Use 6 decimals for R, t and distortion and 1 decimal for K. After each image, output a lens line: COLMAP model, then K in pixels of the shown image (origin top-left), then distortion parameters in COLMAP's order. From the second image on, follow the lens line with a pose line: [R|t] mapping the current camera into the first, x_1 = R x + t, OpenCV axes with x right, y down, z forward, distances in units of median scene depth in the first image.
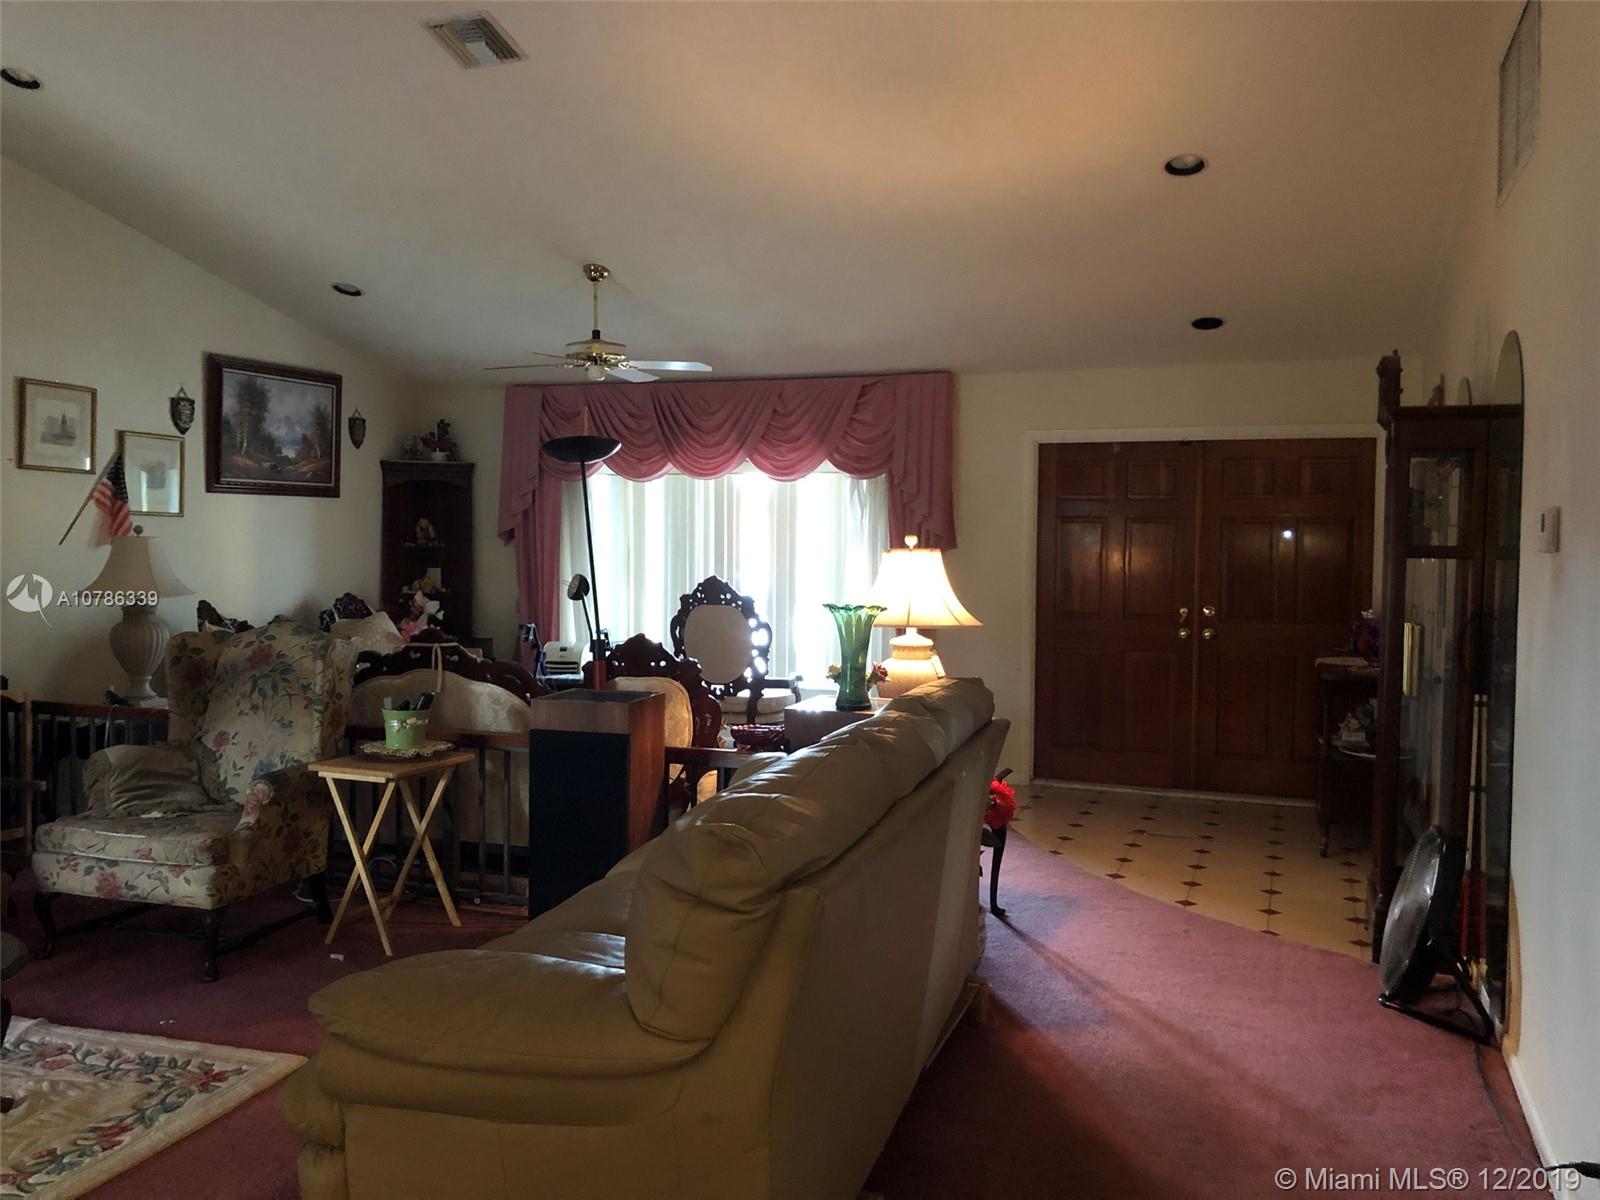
lens RADIAL K [[1296.0, 0, 803.4], [0, 1296.0, 595.2], [0, 0, 1]] dist [0.042255, -0.053344]
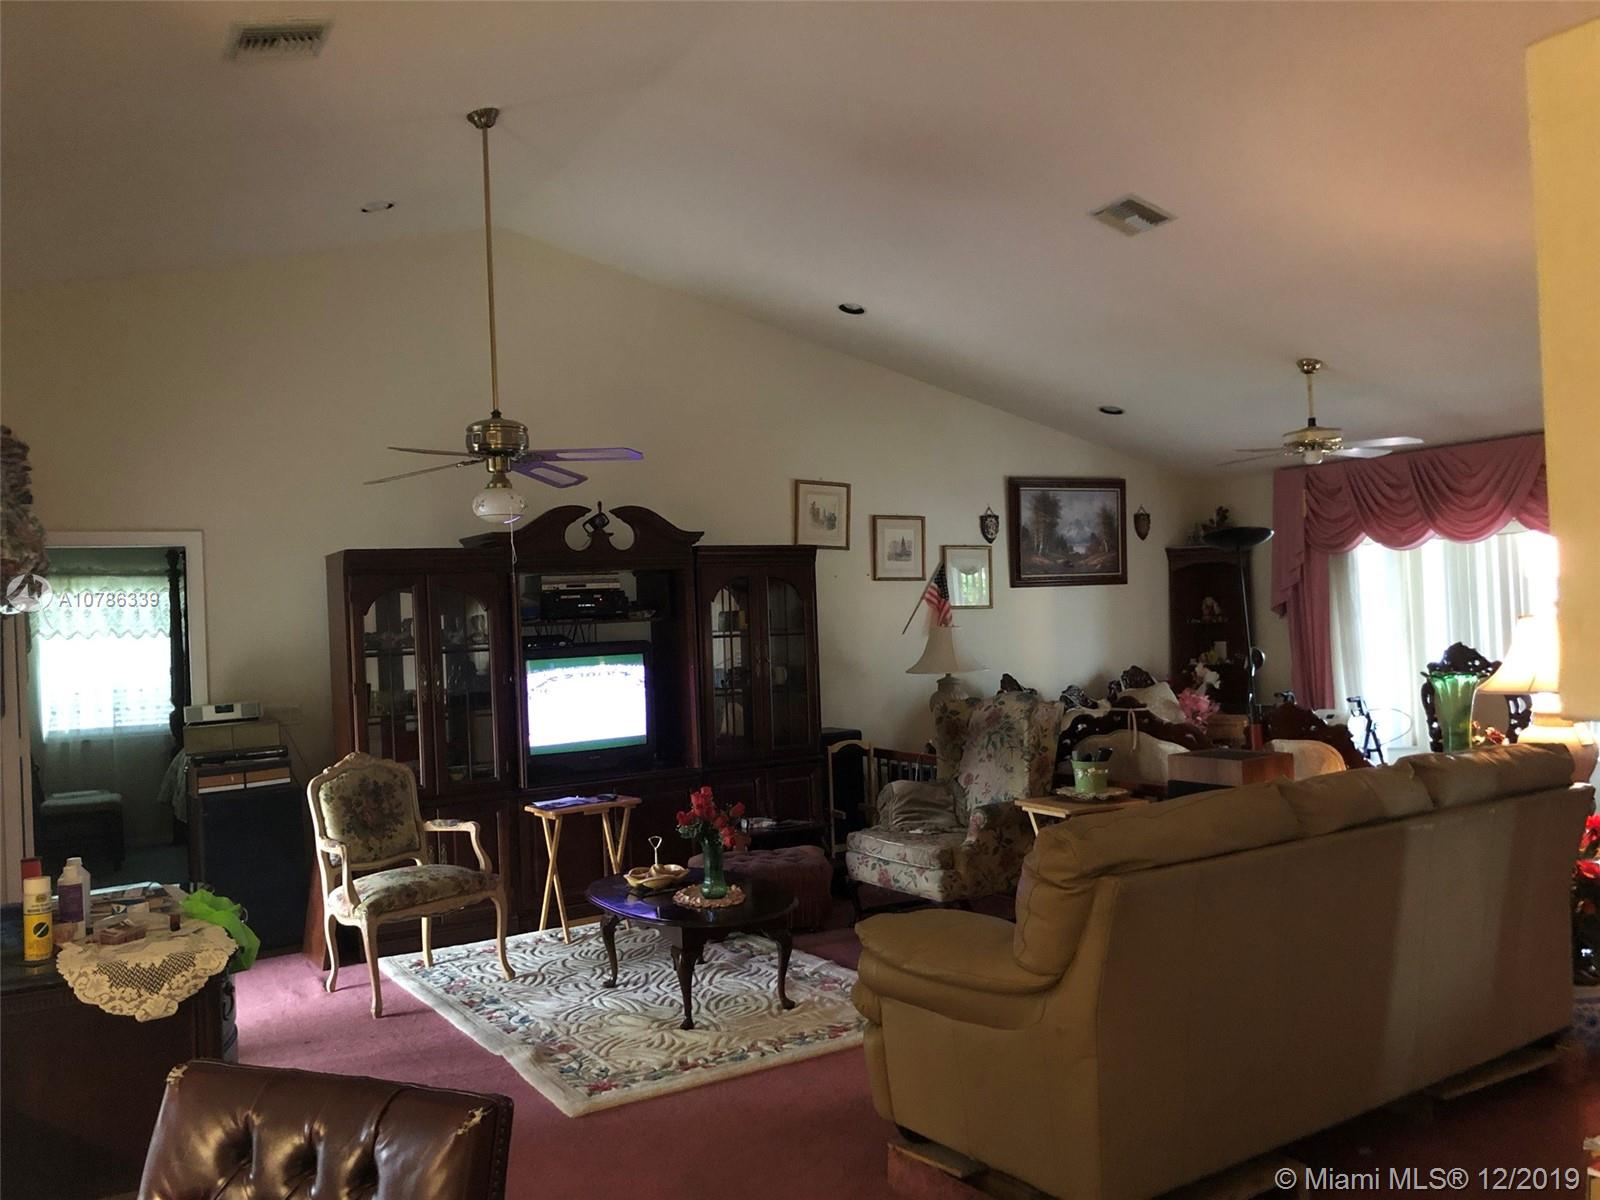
lens RADIAL K [[1296.0, 0, 803.4], [0, 1296.0, 595.2], [0, 0, 1]] dist [0.042255, -0.053344]
pose [[0.770292, -0.052096, -0.635560, 0.199448], [0.017940, 0.998033, -0.060065, -0.000349], [0.637439, 0.034866, 0.769711, -0.094953]]
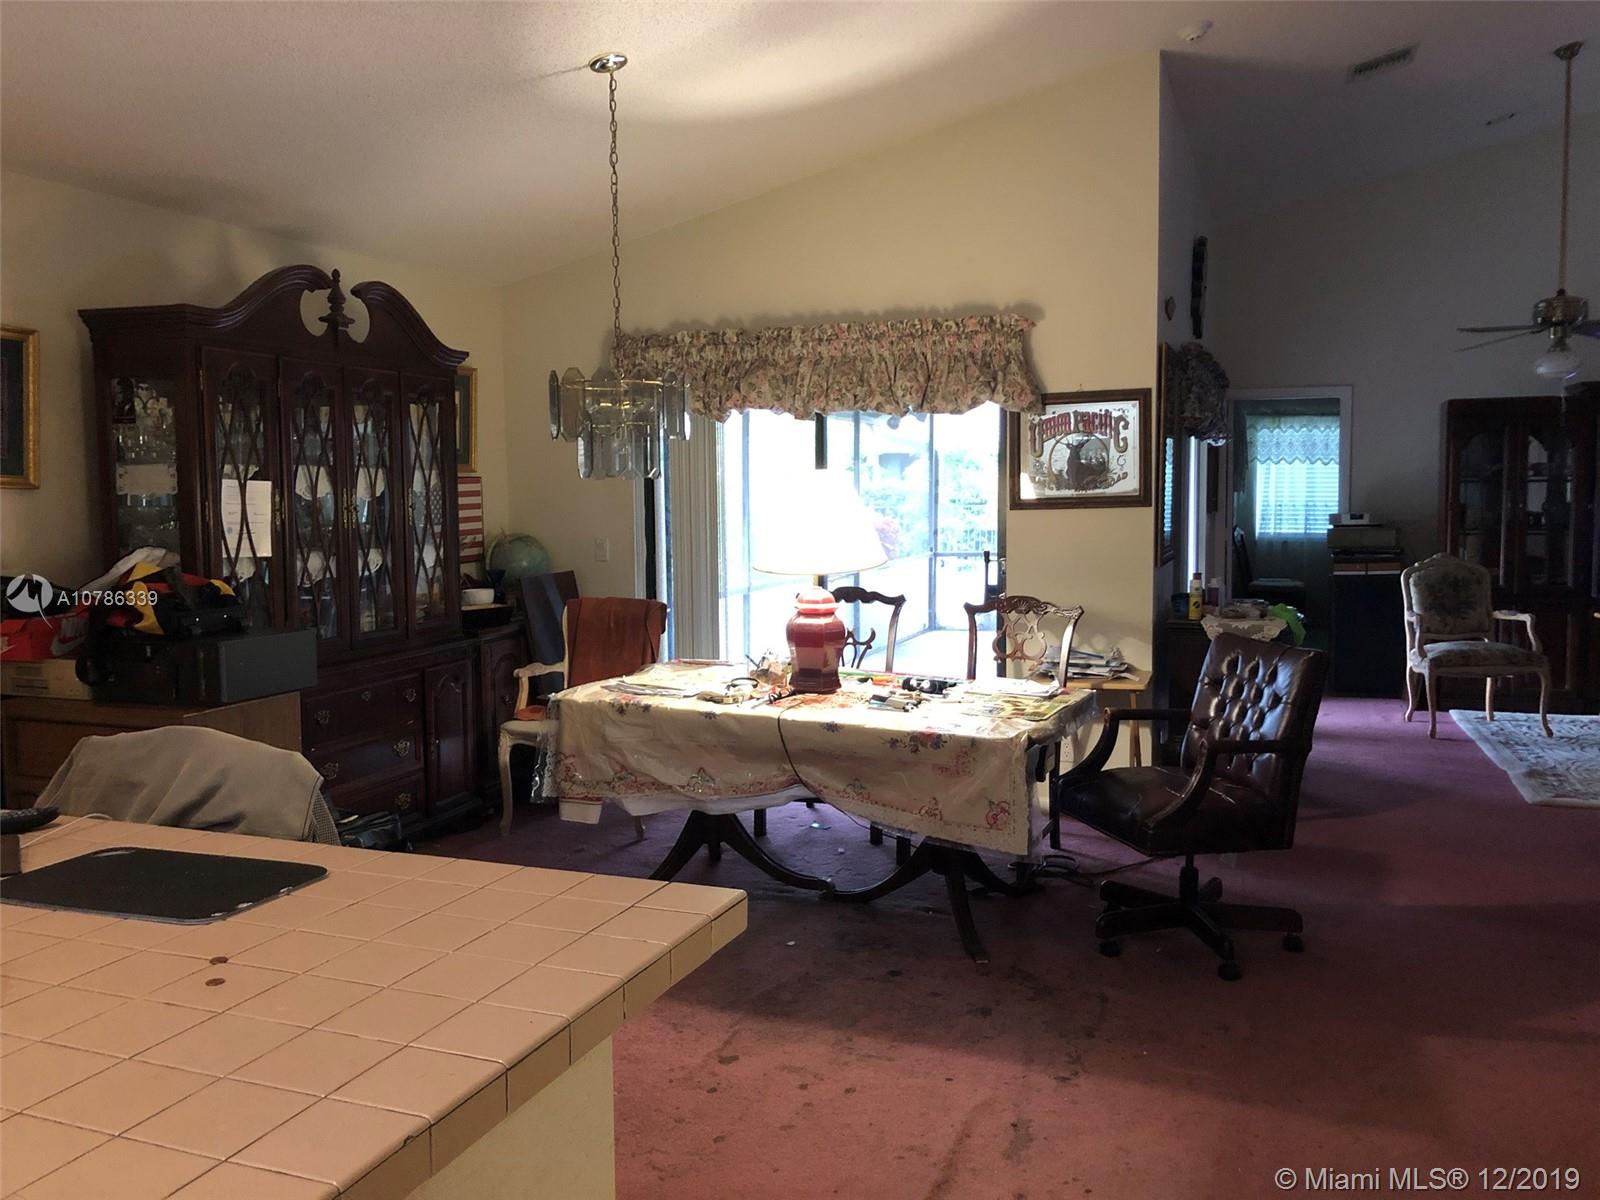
lens RADIAL K [[1302.4, 0, 807.4], [0, 1302.4, 597.7], [0, 0, 1]] dist [0.029943, -0.034252]
pose [[-0.007486, 0.081278, -0.996663, 0.618459], [-0.036571, 0.996002, 0.081499, 0.012603], [0.999303, 0.037059, -0.004483, -0.180769]]
